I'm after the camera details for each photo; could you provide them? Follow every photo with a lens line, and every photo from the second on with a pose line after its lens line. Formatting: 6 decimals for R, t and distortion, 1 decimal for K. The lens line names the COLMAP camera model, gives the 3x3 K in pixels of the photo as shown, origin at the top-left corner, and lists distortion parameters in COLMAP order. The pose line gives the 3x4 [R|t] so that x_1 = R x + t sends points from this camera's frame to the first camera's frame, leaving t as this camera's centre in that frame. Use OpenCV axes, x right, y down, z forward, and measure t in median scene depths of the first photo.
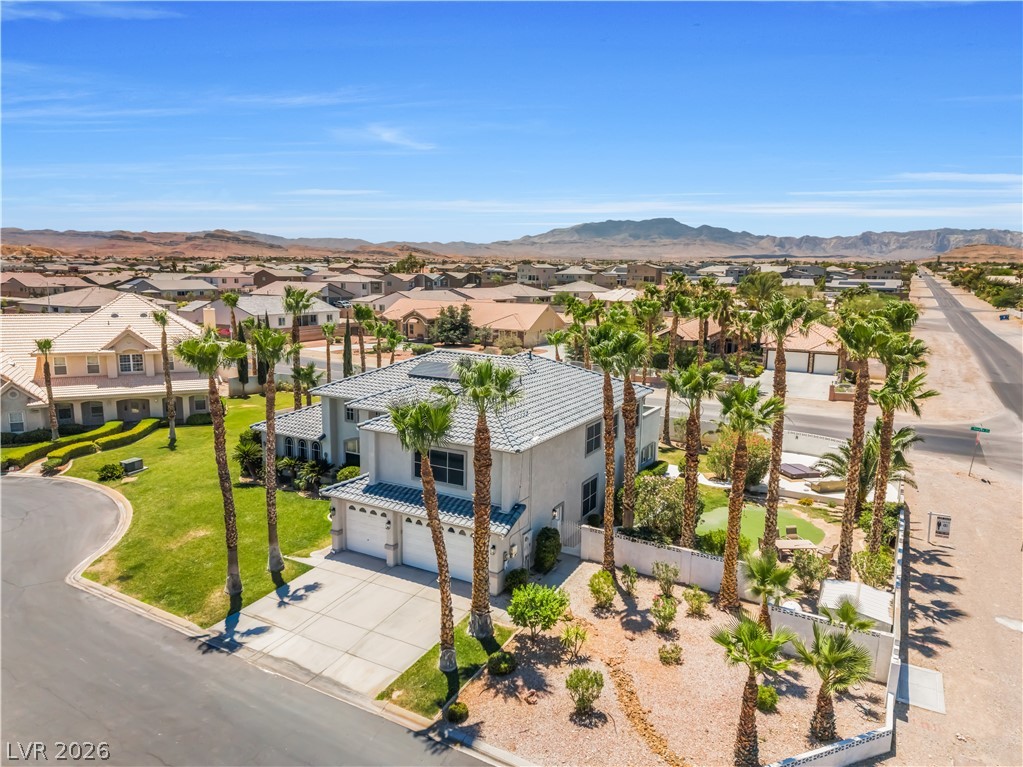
lens RADIAL K [[689.0, 0, 510.6], [0, 689.0, 384.1], [0, 0, 1]] dist [0.035134, -0.033840]
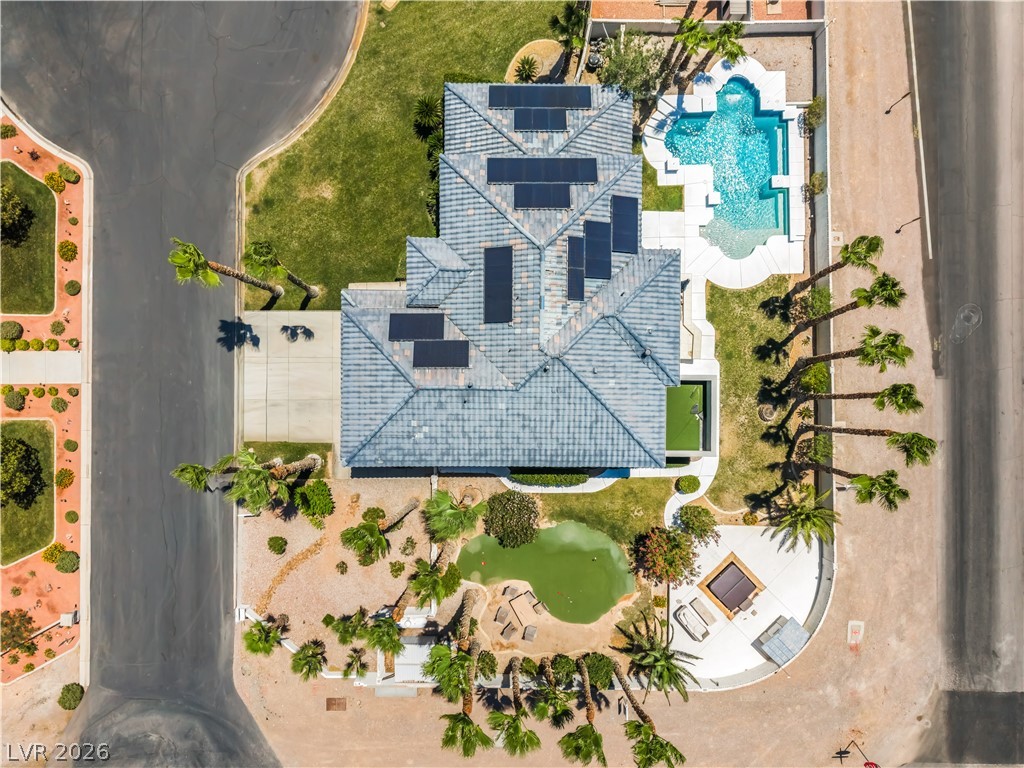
lens RADIAL K [[704.9, 0, 513.0], [0, 704.9, 400.3], [0, 0, 1]] dist [0.030167, -0.034180]
pose [[0.490605, 0.871296, -0.012224, 0.072623], [-0.141172, 0.093318, 0.985577, -1.250355], [0.859871, -0.481803, 0.168785, 1.052297]]
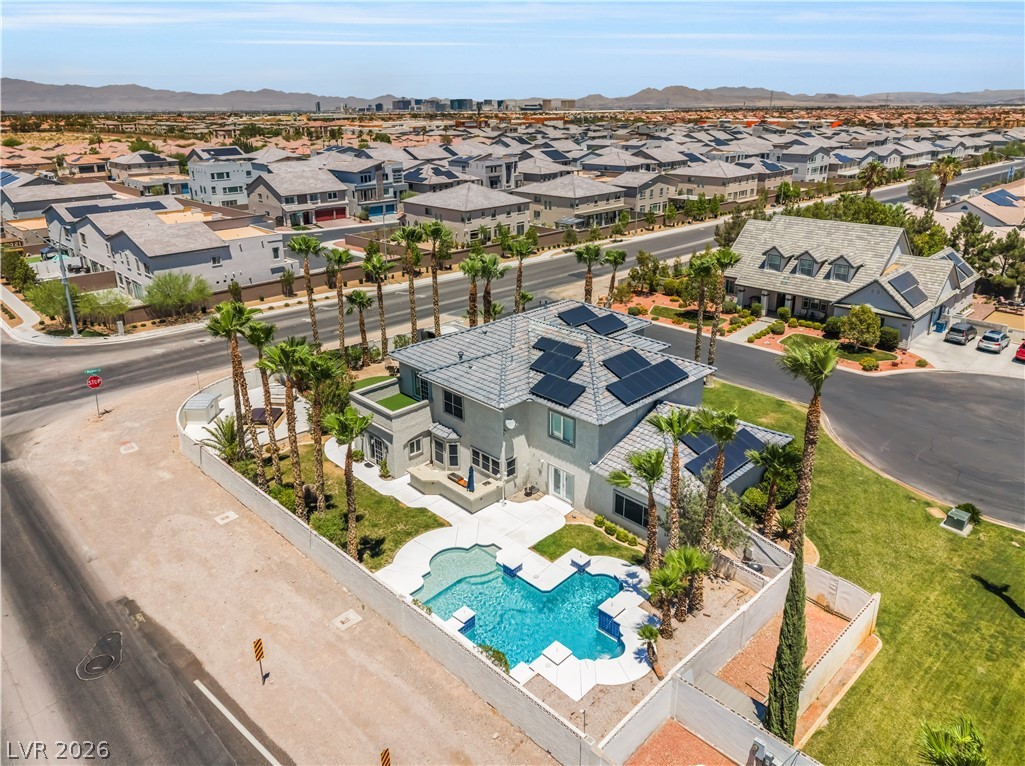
lens RADIAL K [[708.8, 0, 514.3], [0, 708.8, 330.2], [0, 0, 1]] dist [0.038285, -0.036848]
pose [[-0.959290, -0.089174, 0.267976, -0.390723], [0.044836, 0.888725, 0.456242, -0.741984], [-0.278842, 0.449683, -0.848547, 2.697473]]
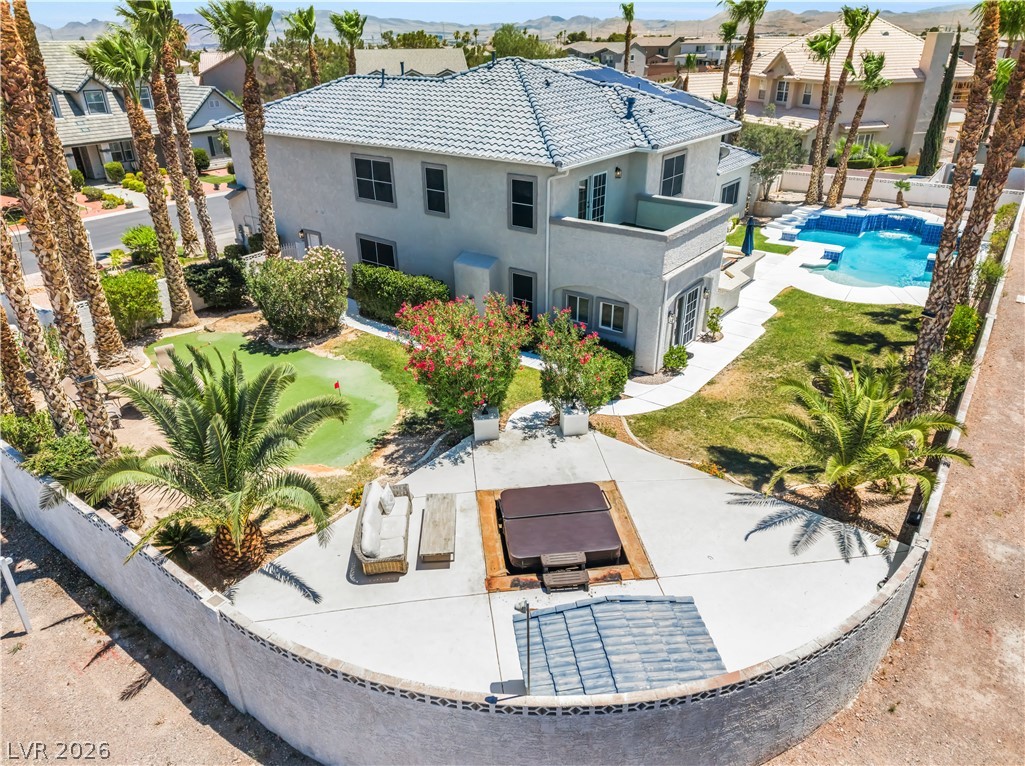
lens RADIAL K [[690.3, 0, 511.6], [0, 690.3, 383.6], [0, 0, 1]] dist [0.035134, -0.033840]
pose [[-0.131459, 0.435969, -0.890309, 0.999631], [-0.153666, 0.878285, 0.452771, -0.097242], [0.979339, 0.196331, -0.048465, 1.484692]]
